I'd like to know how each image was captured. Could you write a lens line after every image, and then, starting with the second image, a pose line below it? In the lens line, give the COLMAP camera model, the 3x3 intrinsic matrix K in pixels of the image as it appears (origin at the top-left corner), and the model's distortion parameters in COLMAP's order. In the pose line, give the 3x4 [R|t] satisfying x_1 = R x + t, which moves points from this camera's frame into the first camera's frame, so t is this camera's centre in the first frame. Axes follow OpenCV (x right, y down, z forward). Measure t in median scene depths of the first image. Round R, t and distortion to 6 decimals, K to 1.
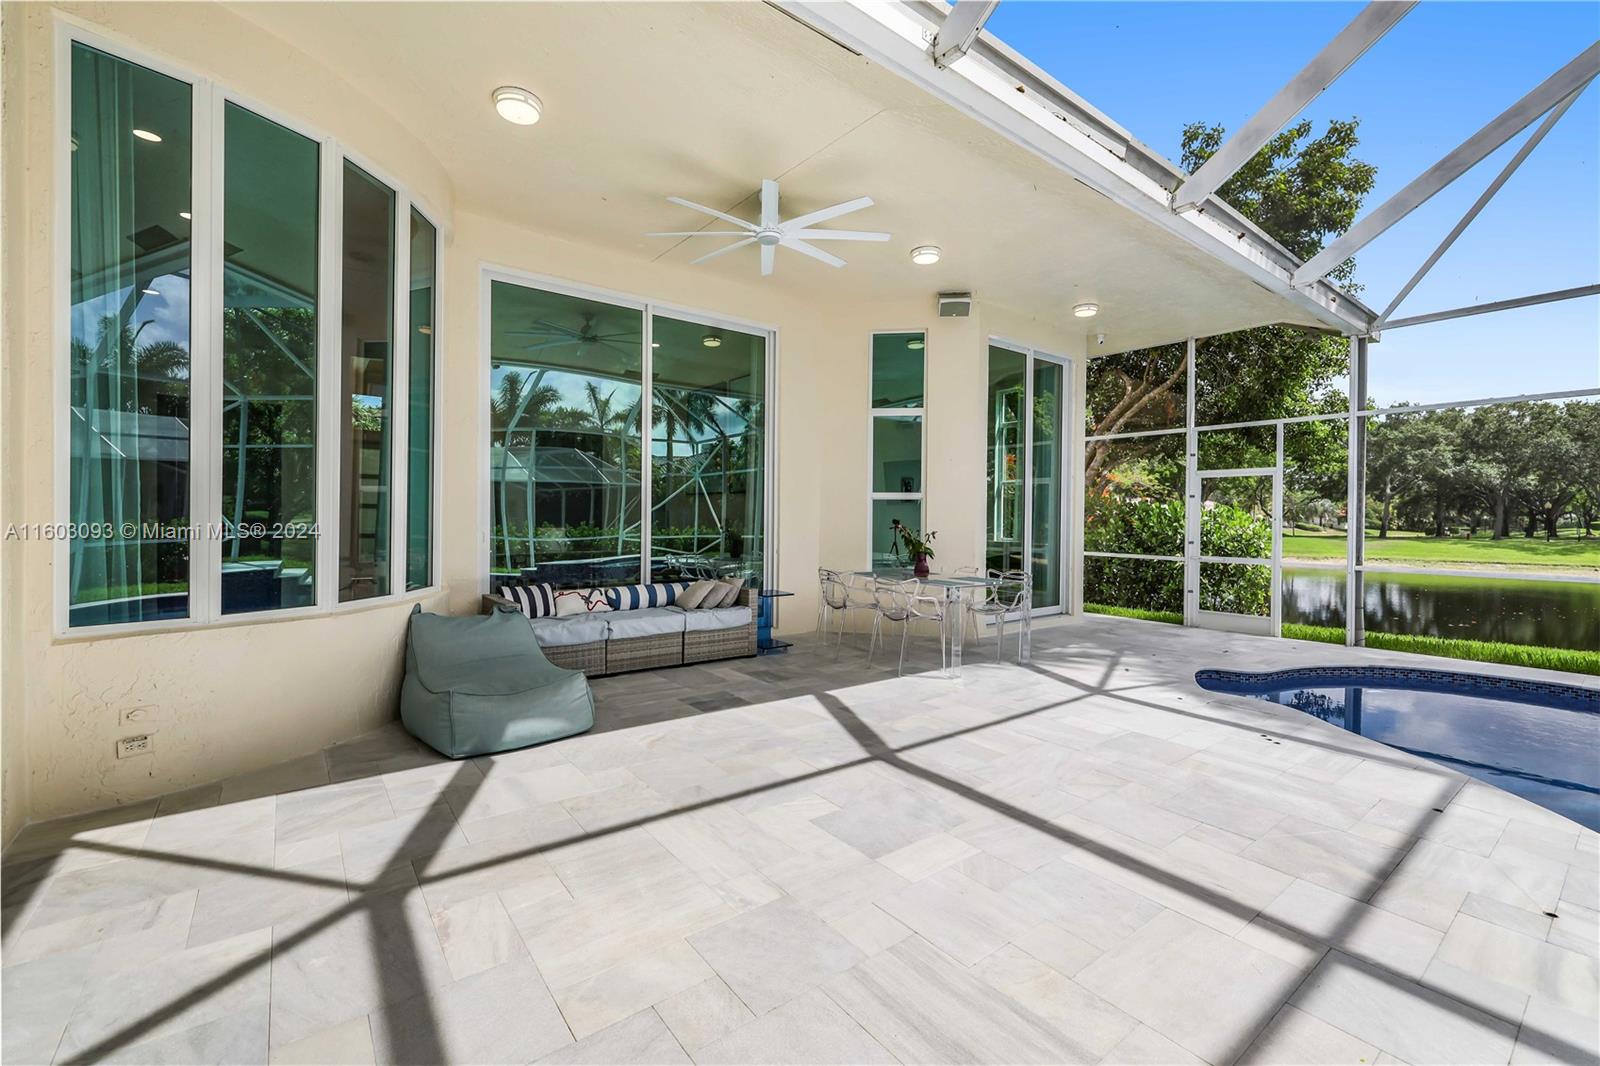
lens RADIAL K [[672.3, 0, 797.8], [0, 672.3, 525.4], [0, 0, 1]] dist [-0.000887, 0.000644]
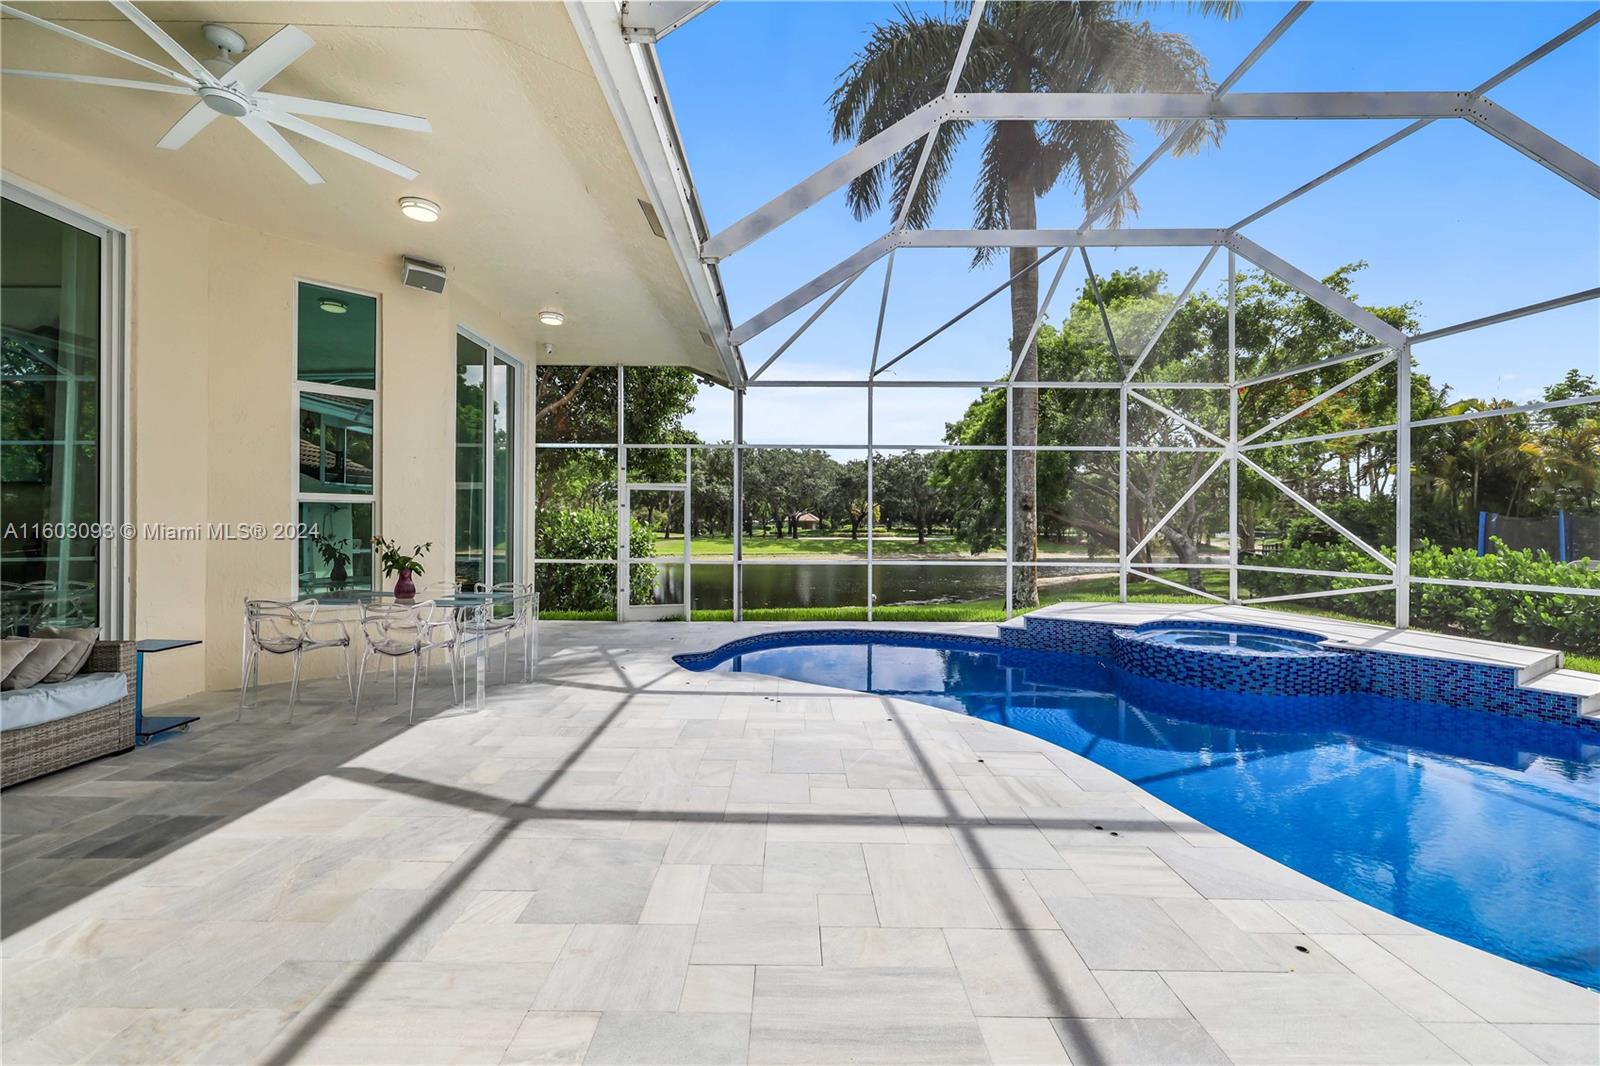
lens RADIAL K [[671.0, 0, 798.5], [0, 671.0, 528.5], [0, 0, 1]] dist [0.001255, 0.000362]
pose [[0.601179, -0.007879, 0.799076, -0.197585], [0.010848, 0.999940, 0.001699, -0.005440], [-0.799041, 0.007647, 0.601228, 0.135544]]
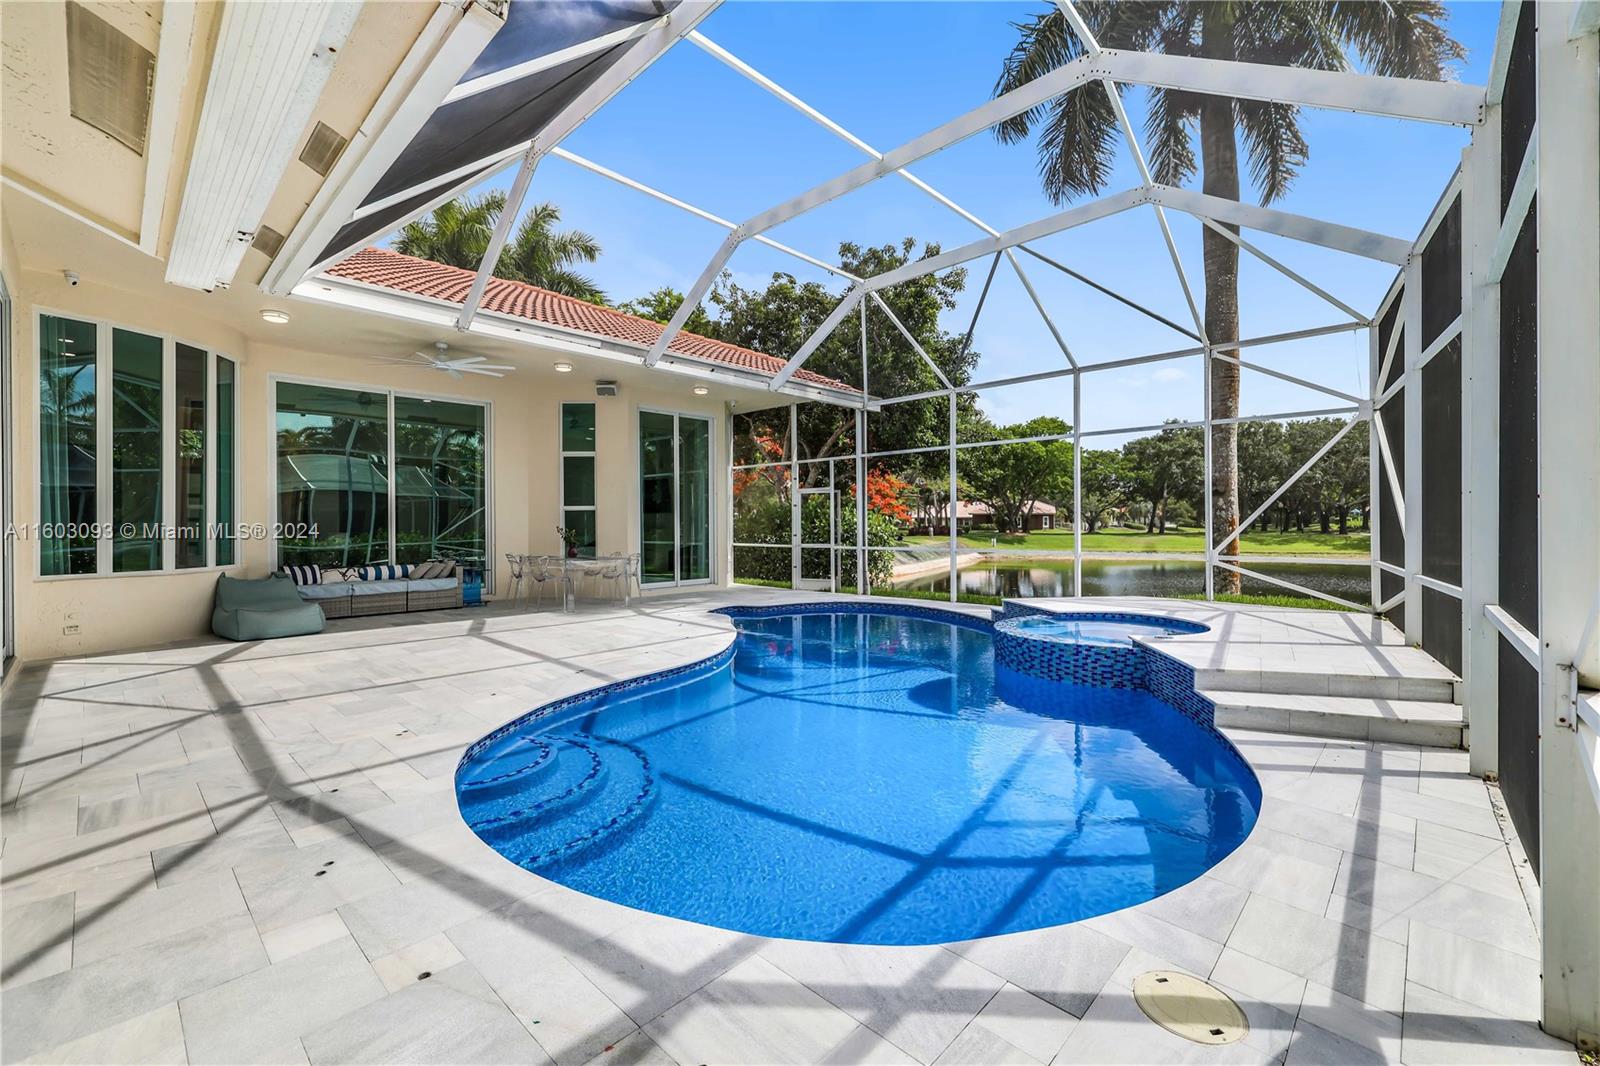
lens RADIAL K [[671.0, 0, 798.5], [0, 671.0, 528.5], [0, 0, 1]] dist [0.001255, 0.000362]
pose [[0.986609, -0.016749, 0.162241, 0.508802], [0.017537, 0.999840, -0.003429, 0.022266], [-0.162158, 0.006229, 0.986745, -0.788007]]
